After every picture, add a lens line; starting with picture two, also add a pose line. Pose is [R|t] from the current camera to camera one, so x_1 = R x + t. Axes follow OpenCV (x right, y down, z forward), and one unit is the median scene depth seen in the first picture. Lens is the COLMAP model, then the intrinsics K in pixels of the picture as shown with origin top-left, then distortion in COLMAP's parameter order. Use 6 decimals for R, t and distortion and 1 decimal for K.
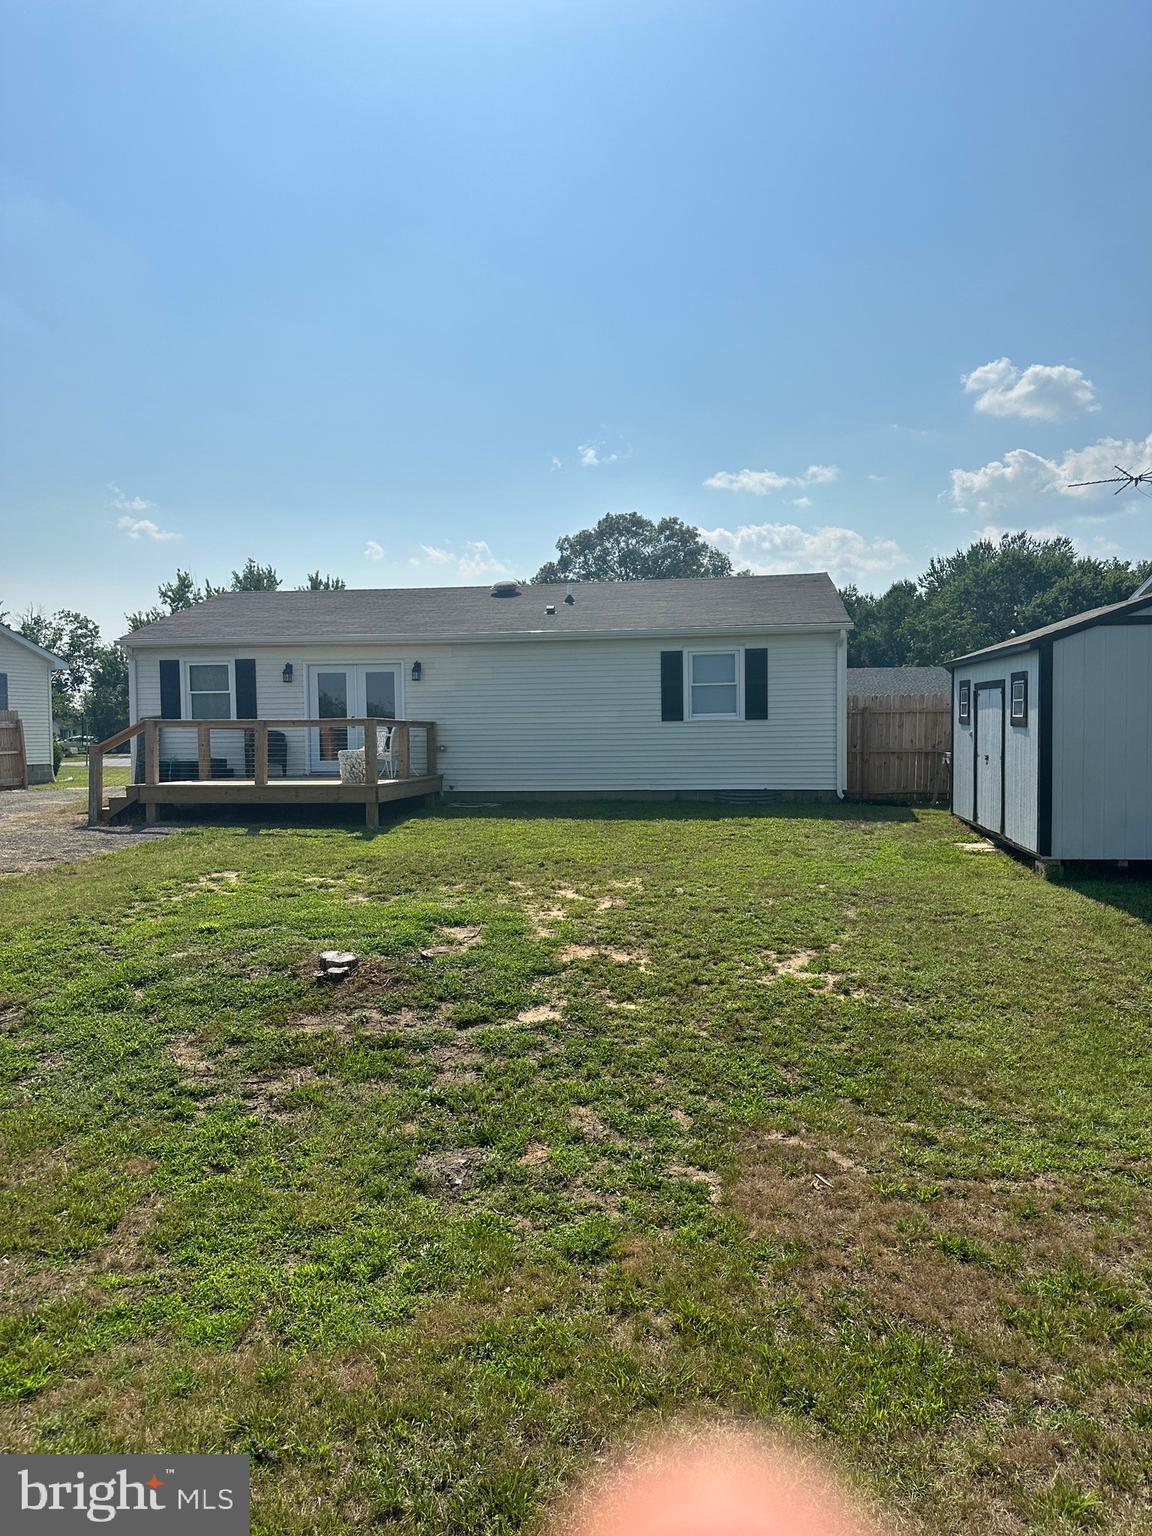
lens RADIAL K [[1106.6, 0, 576.0], [0, 1106.6, 768.0], [0, 0, 1]] dist [0.086286, -0.115128]
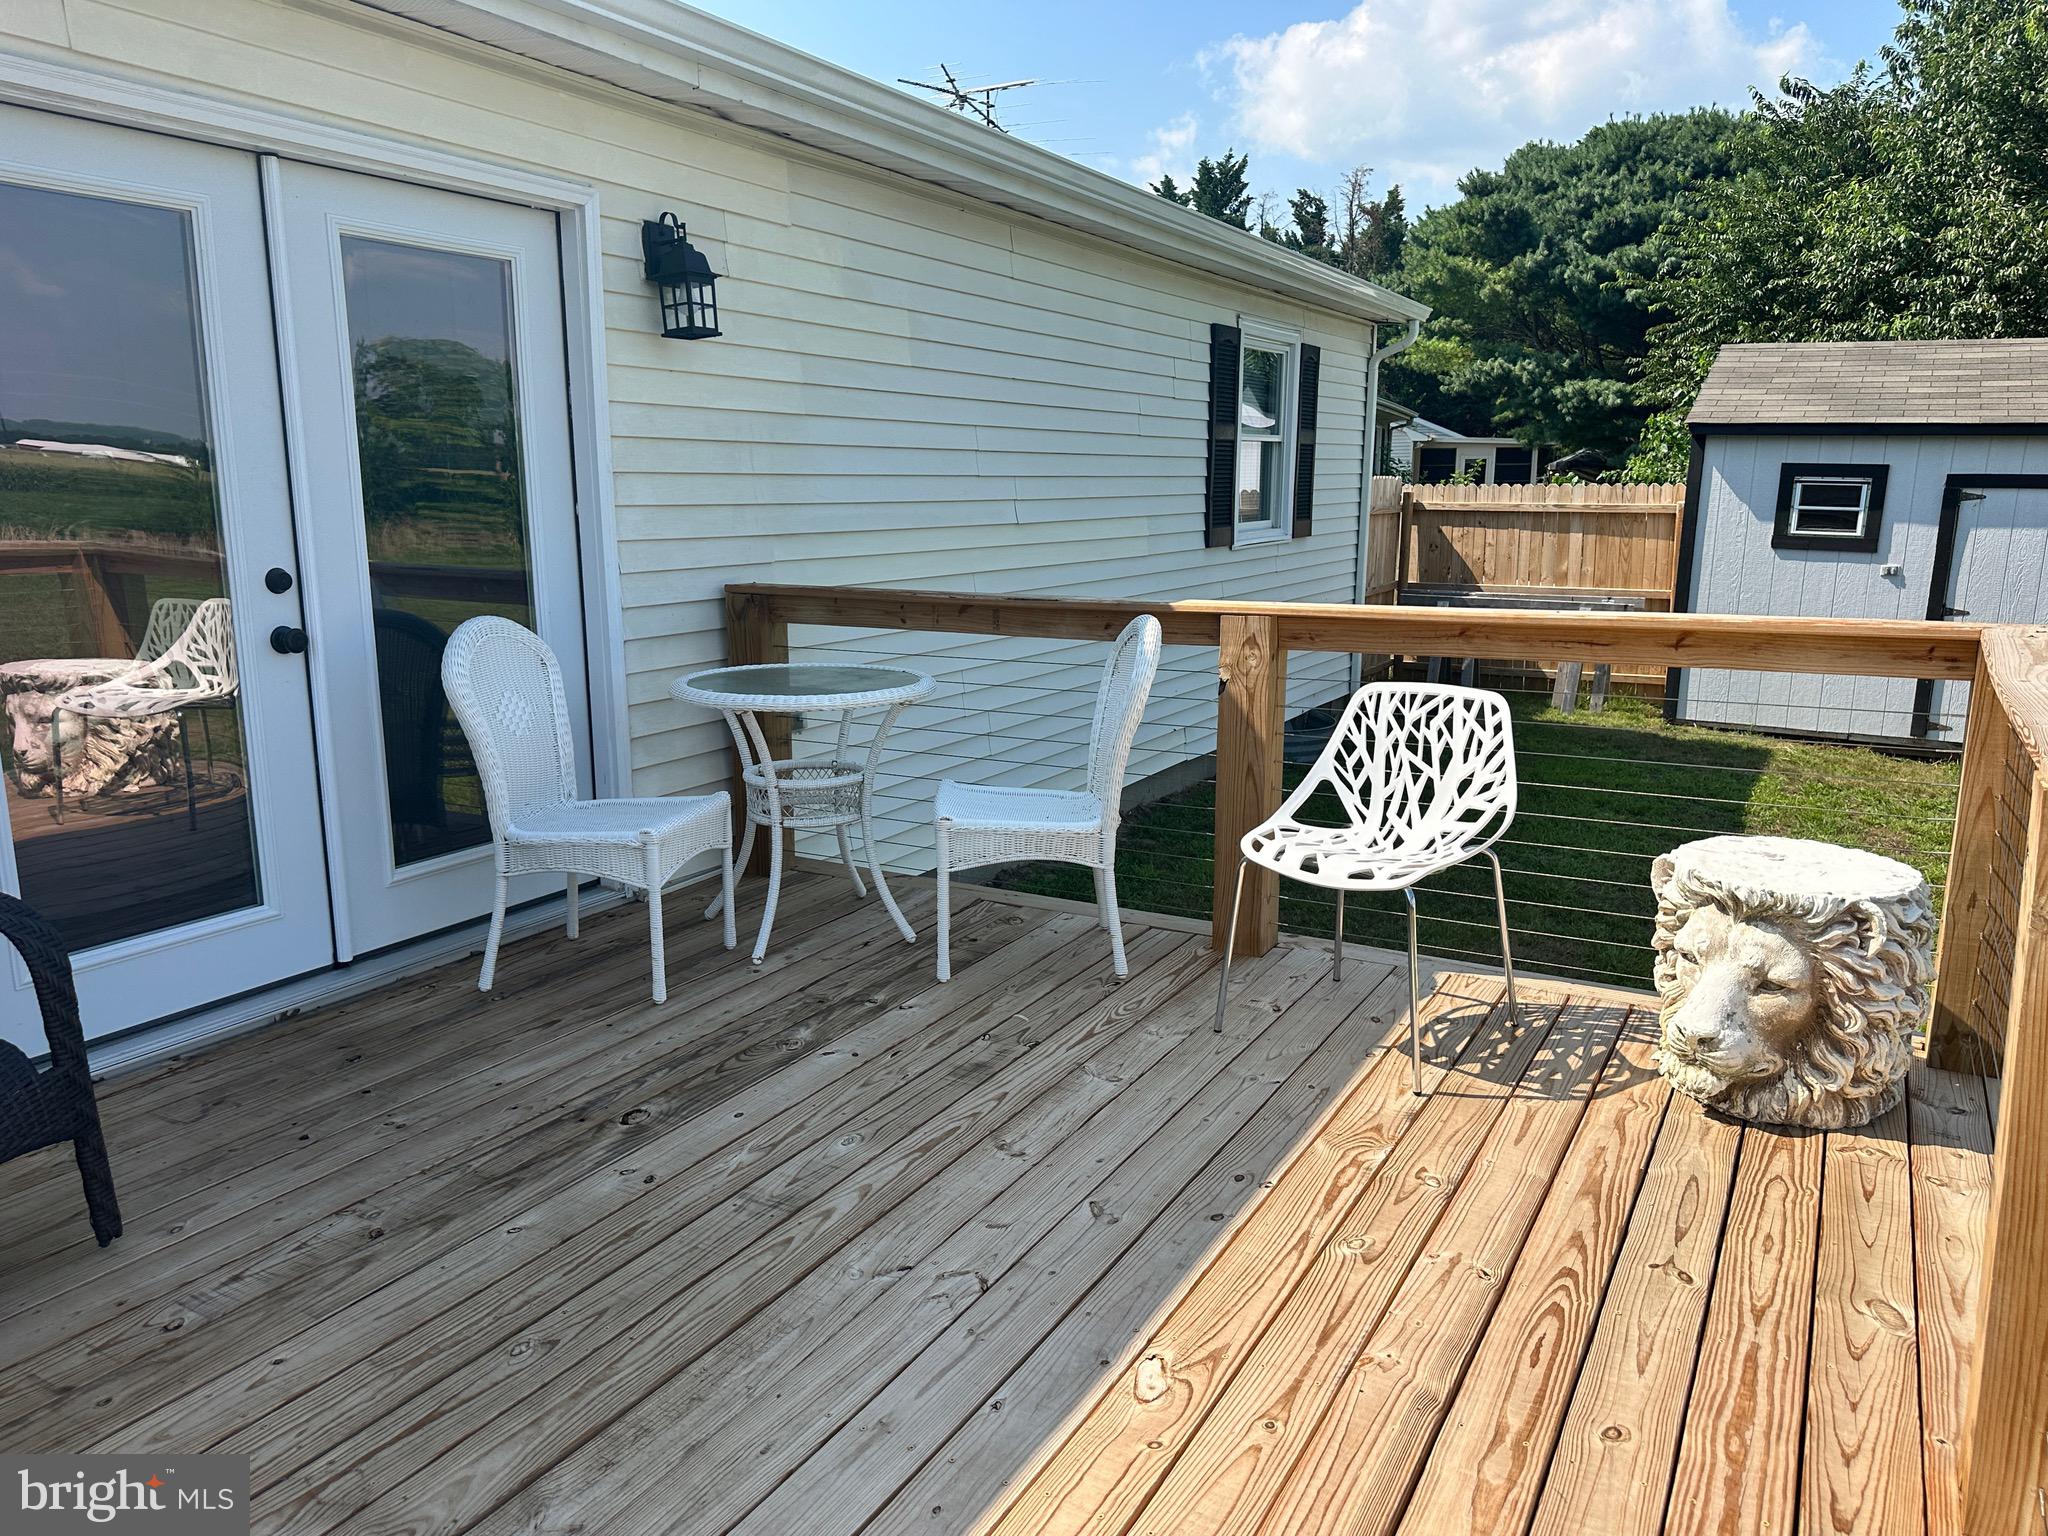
lens RADIAL K [[1475.5, 0, 1008.9], [0, 1475.5, 765.4], [0, 0, 1]] dist [0.086286, -0.115128]
pose [[0.337000, -0.165320, 0.926877, -0.338271], [0.025132, 0.985692, 0.166673, -0.050373], [-0.941169, -0.032875, 0.336333, 0.855294]]
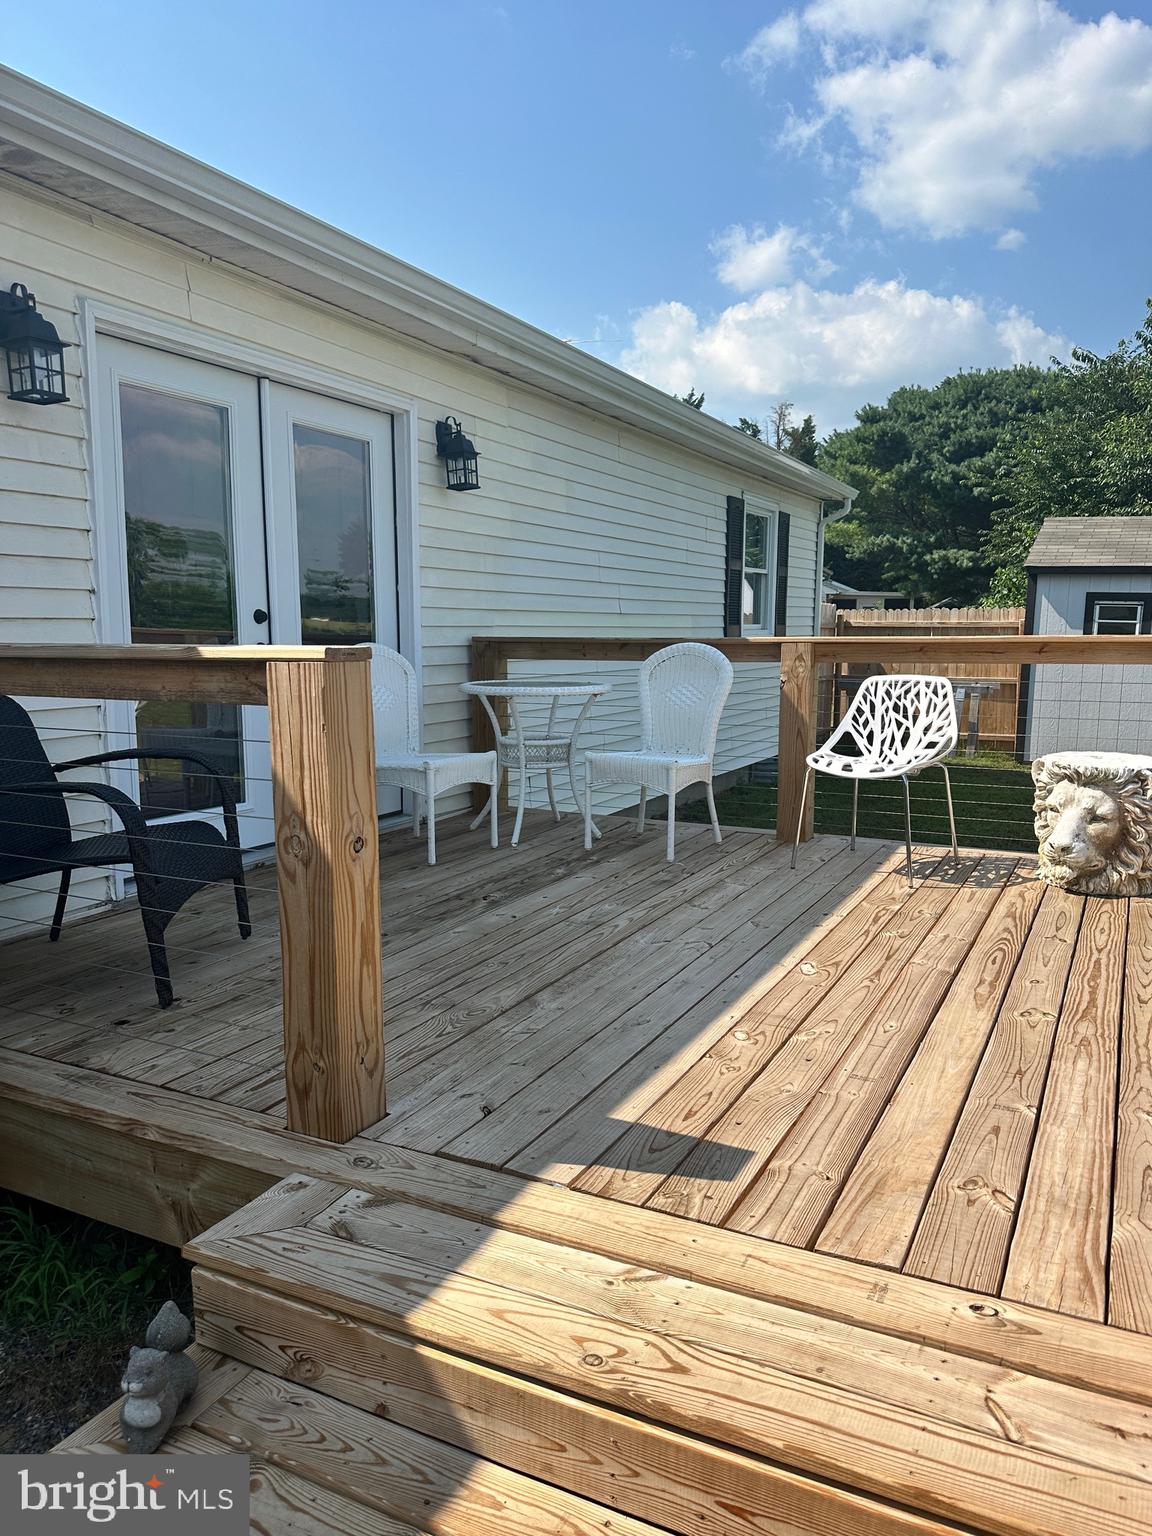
lens RADIAL K [[1106.6, 0, 576.0], [0, 1106.6, 768.0], [0, 0, 1]] dist [0.086286, -0.115128]
pose [[0.291671, -0.107134, 0.950500, -0.405171], [0.022506, 0.994201, 0.105153, -0.036062], [-0.956254, -0.009278, 0.292391, 0.865460]]
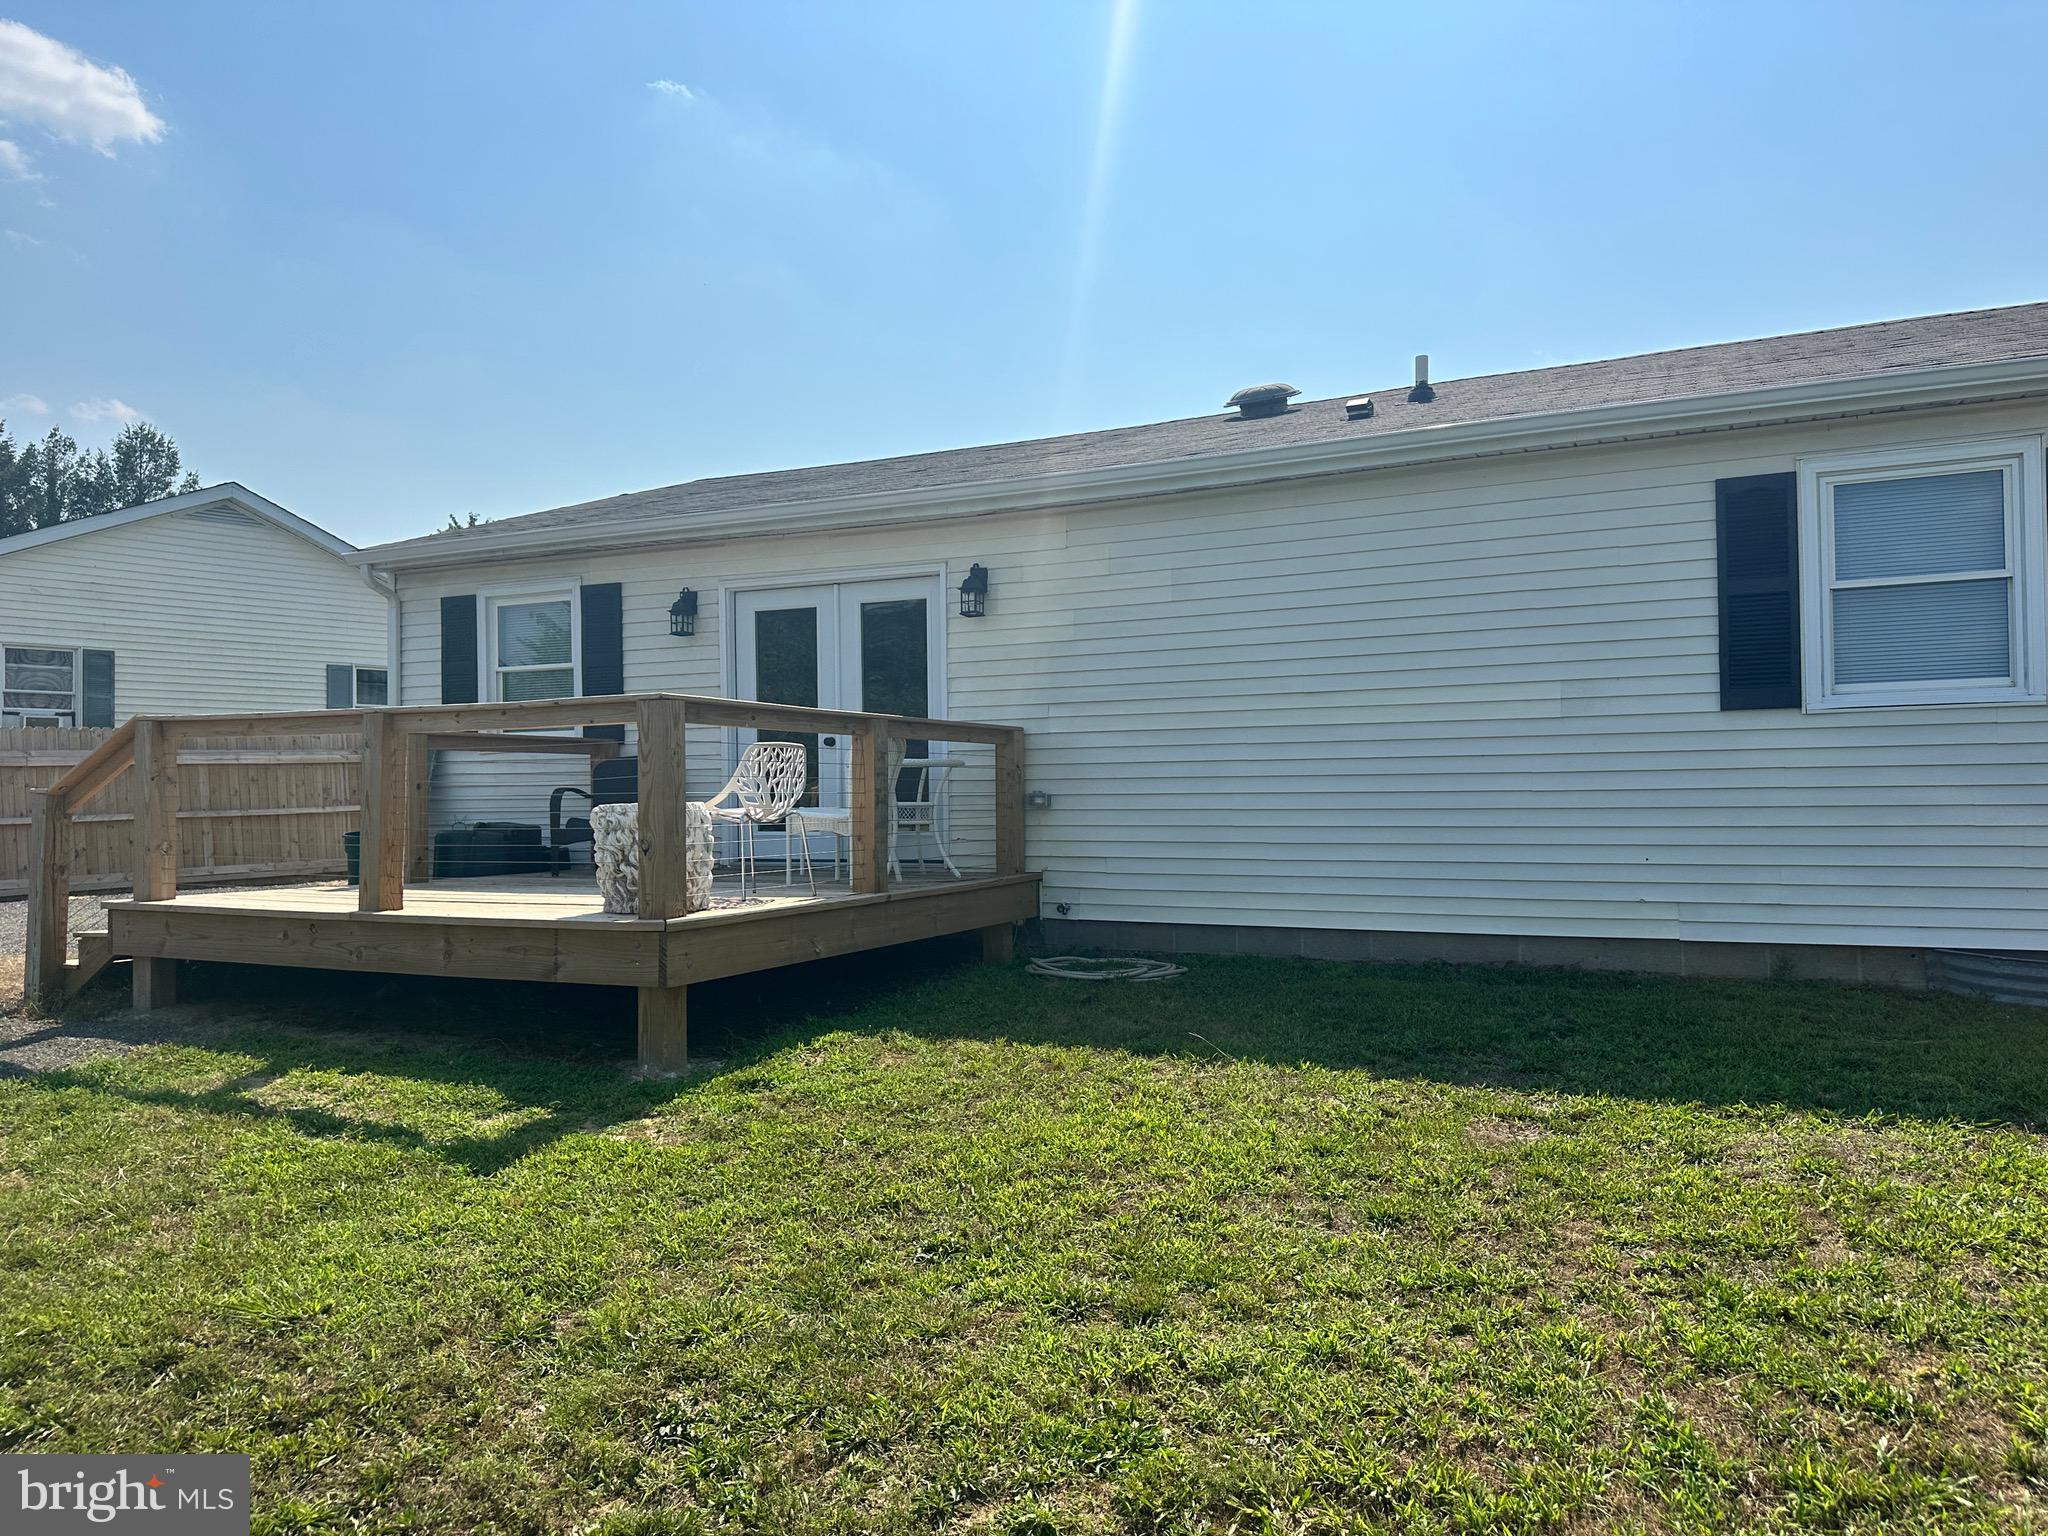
lens RADIAL K [[1475.5, 0, 1008.9], [0, 1475.5, 765.4], [0, 0, 1]] dist [0.086286, -0.115128]
pose [[0.949381, -0.004535, -0.314094, 0.020629], [-0.008502, 0.999159, -0.040125, -0.009422], [0.314012, 0.040764, 0.948544, 0.527486]]
